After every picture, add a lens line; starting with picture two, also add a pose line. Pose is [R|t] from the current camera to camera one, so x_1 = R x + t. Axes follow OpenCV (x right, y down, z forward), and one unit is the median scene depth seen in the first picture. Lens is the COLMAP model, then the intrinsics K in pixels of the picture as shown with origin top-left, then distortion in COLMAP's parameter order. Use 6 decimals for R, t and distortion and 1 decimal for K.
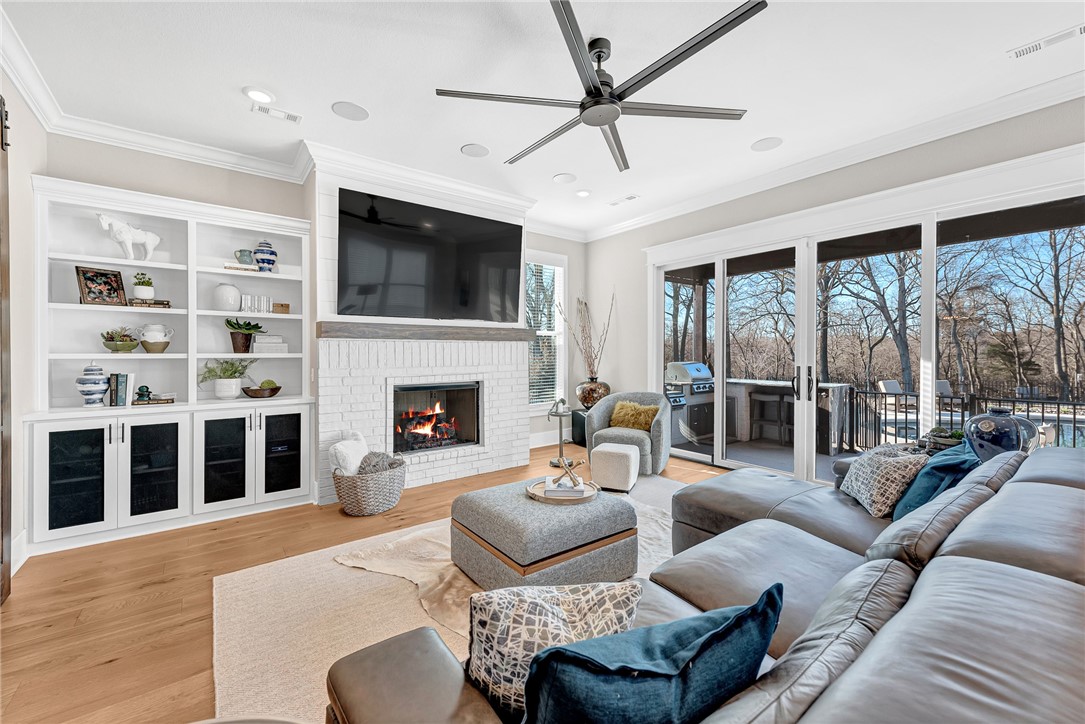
lens RADIAL K [[432.6, 0, 540.9], [0, 432.6, 355.3], [0, 0, 1]] dist [0.012279, -0.004120]
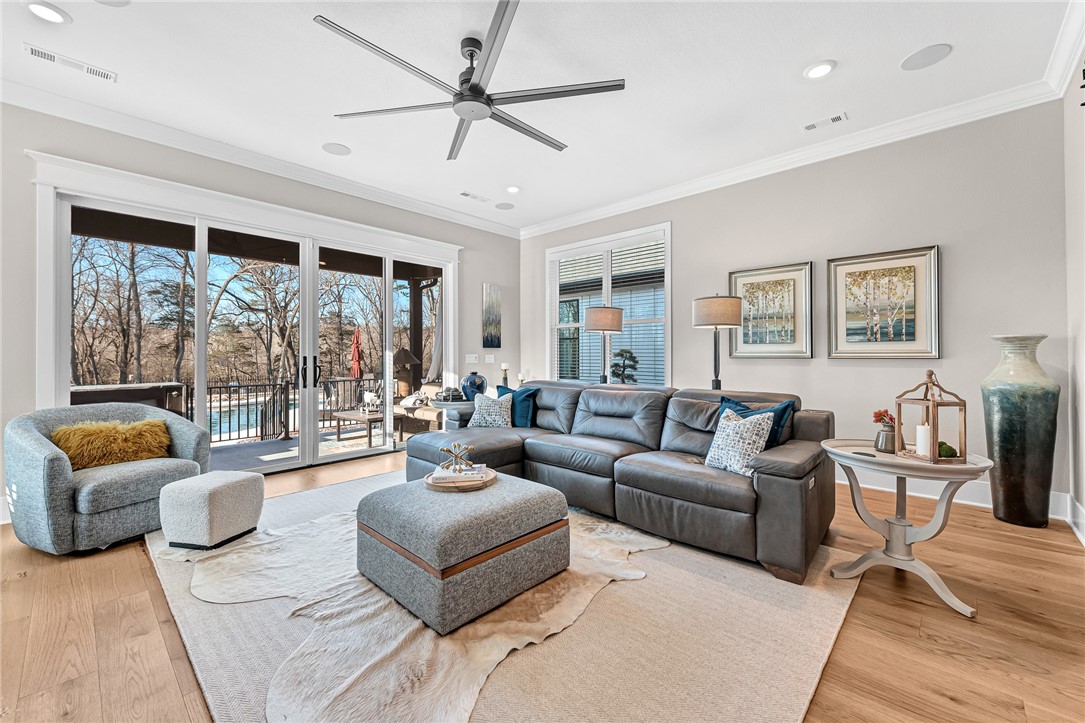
lens RADIAL K [[432.6, 0, 544.2], [0, 432.6, 355.4], [0, 0, 1]] dist [0.012279, -0.004120]
pose [[-0.173093, -0.000696, 0.984905, -0.666226], [0.007051, 0.999973, 0.001945, 0.029697], [-0.984880, 0.007281, -0.173083, 0.713592]]
